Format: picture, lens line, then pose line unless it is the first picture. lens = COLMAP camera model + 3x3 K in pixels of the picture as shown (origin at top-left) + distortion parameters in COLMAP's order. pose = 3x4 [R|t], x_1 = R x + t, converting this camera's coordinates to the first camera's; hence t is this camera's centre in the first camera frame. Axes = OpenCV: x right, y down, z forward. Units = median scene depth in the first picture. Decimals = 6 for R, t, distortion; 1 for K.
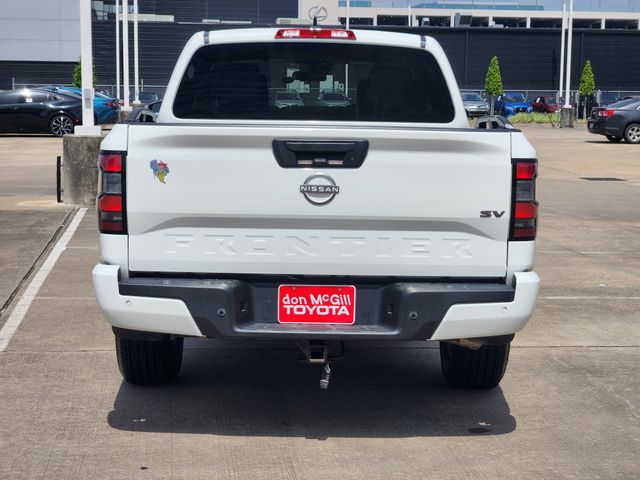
lens RADIAL K [[1193.0, 0, 325.0], [0, 1193.0, 238.9], [0, 0, 1]] dist [-0.010947, 0.000000]
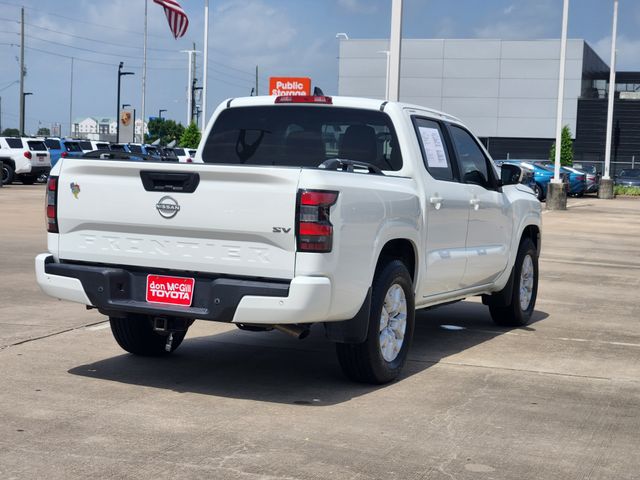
lens RADIAL K [[1193.0, 0, 316.0], [0, 1193.0, 243.2], [0, 0, 1]] dist [-0.010947, 0.000000]
pose [[0.901032, 0.048181, -0.431069, 0.746231], [-0.074292, 0.996268, -0.043933, 0.049055], [0.427343, 0.071610, 0.901249, -0.183766]]
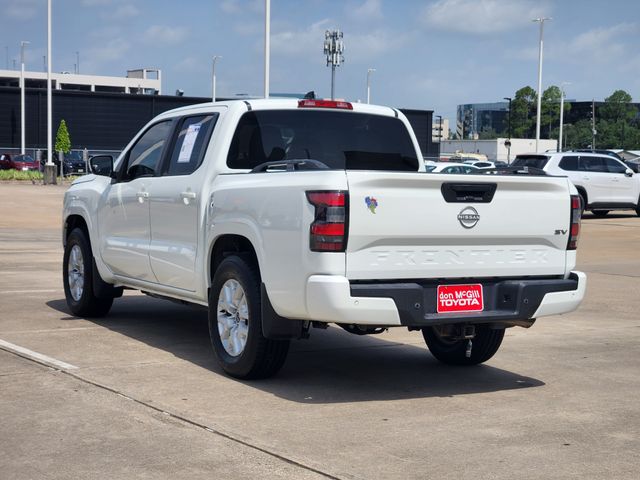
lens RADIAL K [[1193.0, 0, 316.1], [0, 1193.0, 238.9], [0, 0, 1]] dist [-0.010947, 0.000000]
pose [[0.887904, -0.020670, 0.459565, -0.816628], [0.042897, 0.998358, -0.037976, 0.031211], [-0.458025, 0.053433, 0.887332, -0.189551]]
